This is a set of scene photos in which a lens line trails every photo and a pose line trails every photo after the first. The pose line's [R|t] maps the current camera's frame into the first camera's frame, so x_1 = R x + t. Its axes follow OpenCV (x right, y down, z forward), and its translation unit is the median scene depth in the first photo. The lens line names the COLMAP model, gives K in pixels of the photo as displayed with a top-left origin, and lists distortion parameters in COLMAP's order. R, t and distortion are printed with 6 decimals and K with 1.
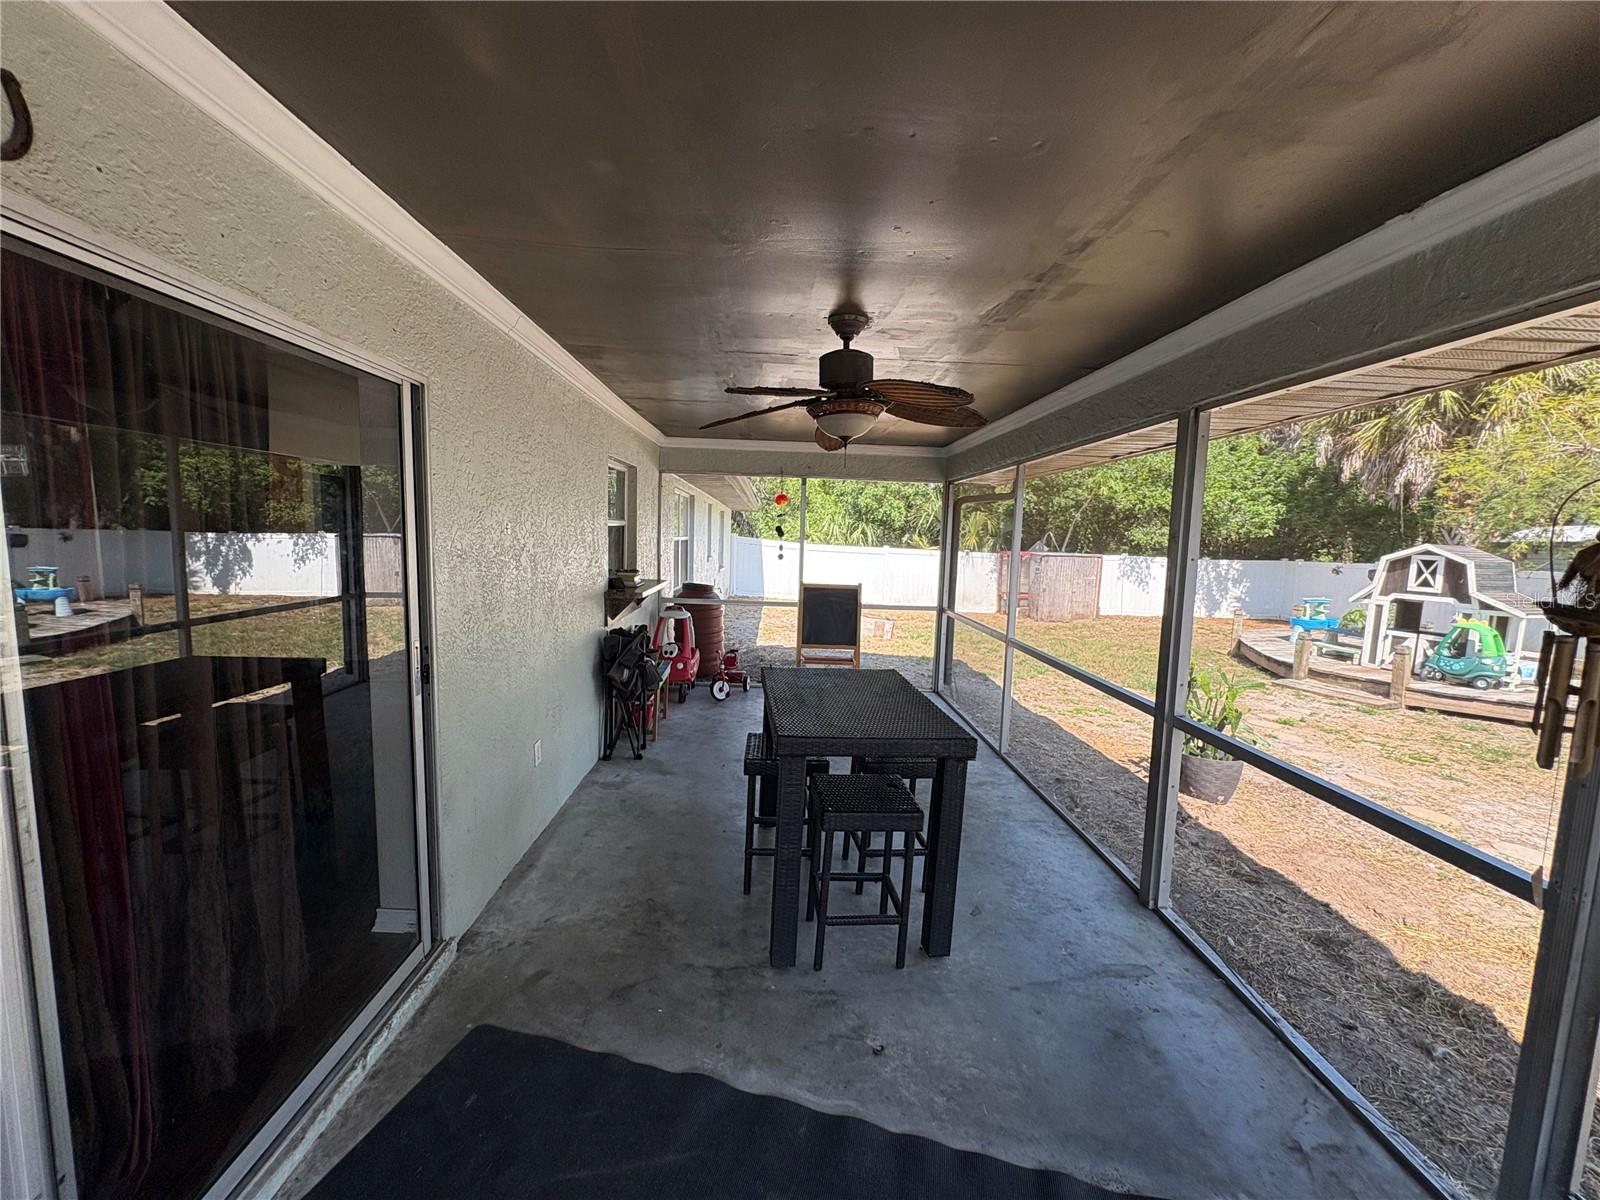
lens RADIAL K [[639.5, 0, 794.4], [0, 639.5, 600.1], [0, 0, 1]] dist [-0.001059, 0.000118]
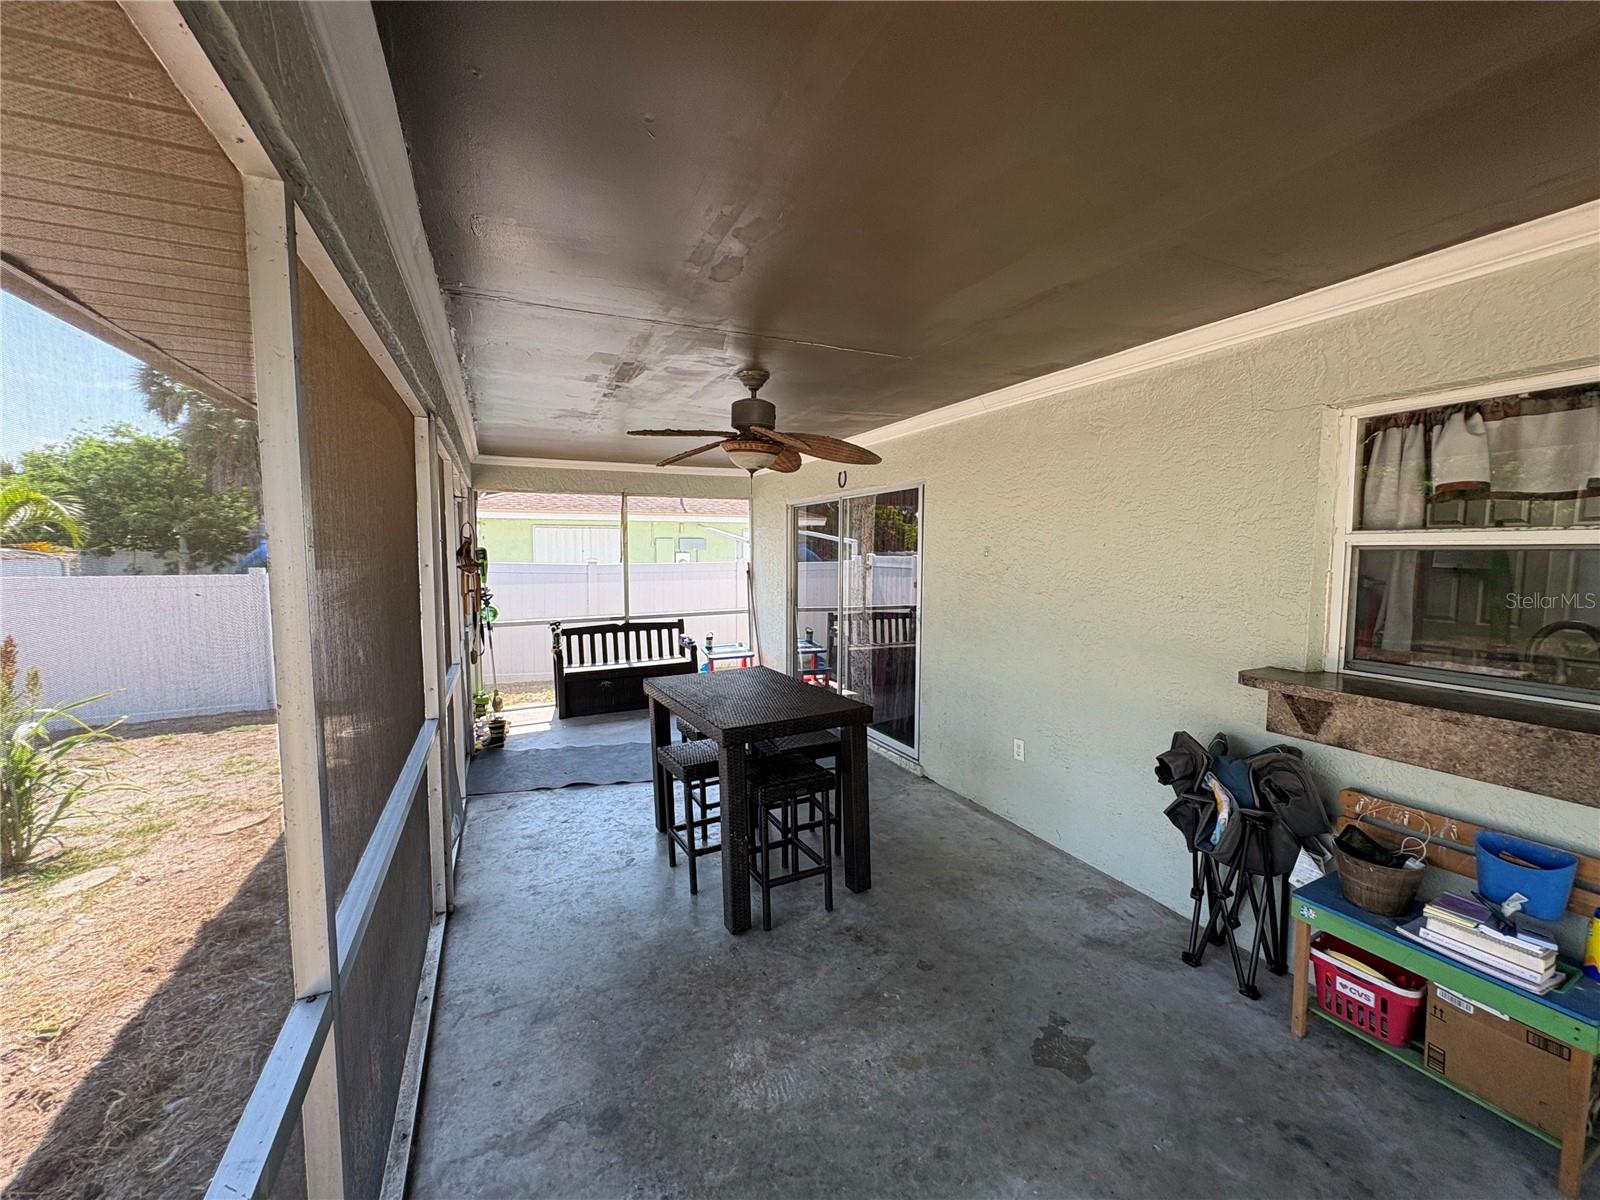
lens RADIAL K [[639.5, 0, 799.8], [0, 639.5, 601.3], [0, 0, 1]] dist [-0.001059, 0.000118]
pose [[-0.919872, 0.000477, -0.392218, 0.359166], [-0.069295, 0.984071, 0.163715, -0.160840], [0.386049, 0.177775, -0.905186, 1.647587]]
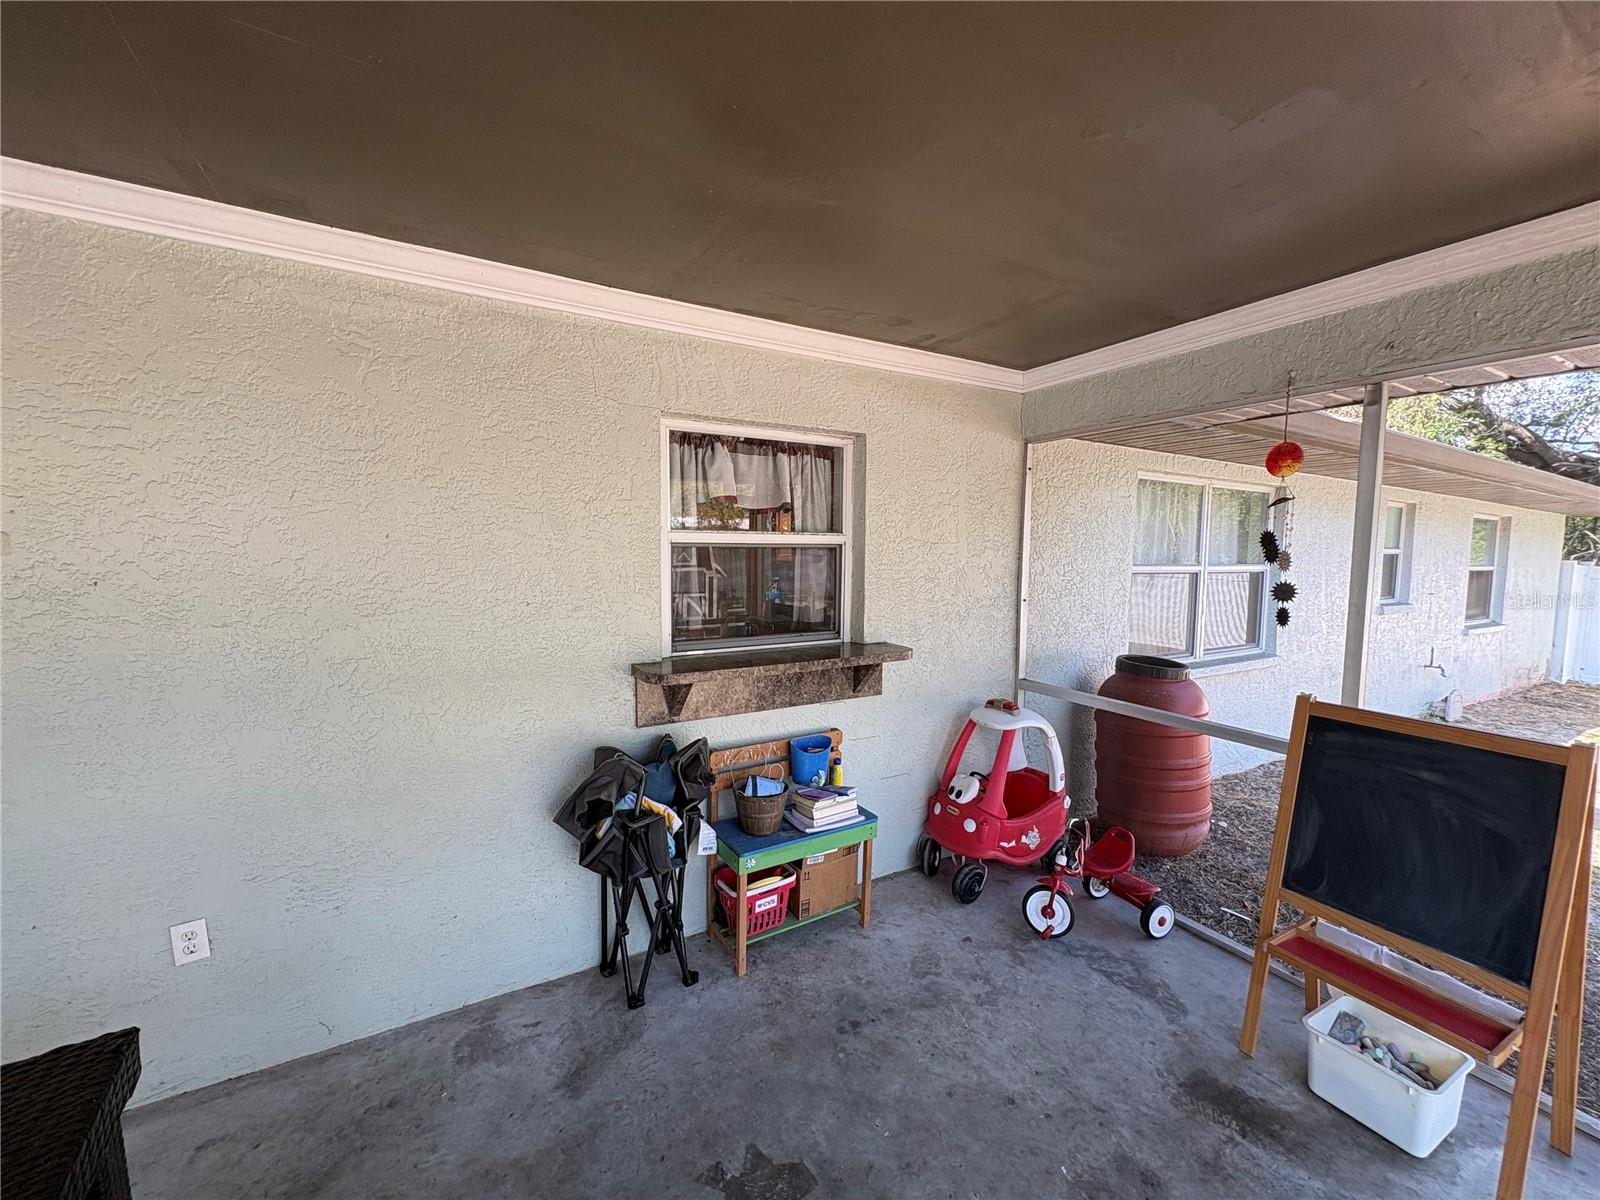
lens RADIAL K [[639.5, 0, 800.4], [0, 639.5, 596.9], [0, 0, 1]] dist [-0.001059, 0.000118]
pose [[0.477479, 0.042265, -0.877626, 0.305360], [-0.086979, 0.996210, 0.000654, -0.101959], [0.874328, 0.076023, 0.479345, 1.063218]]
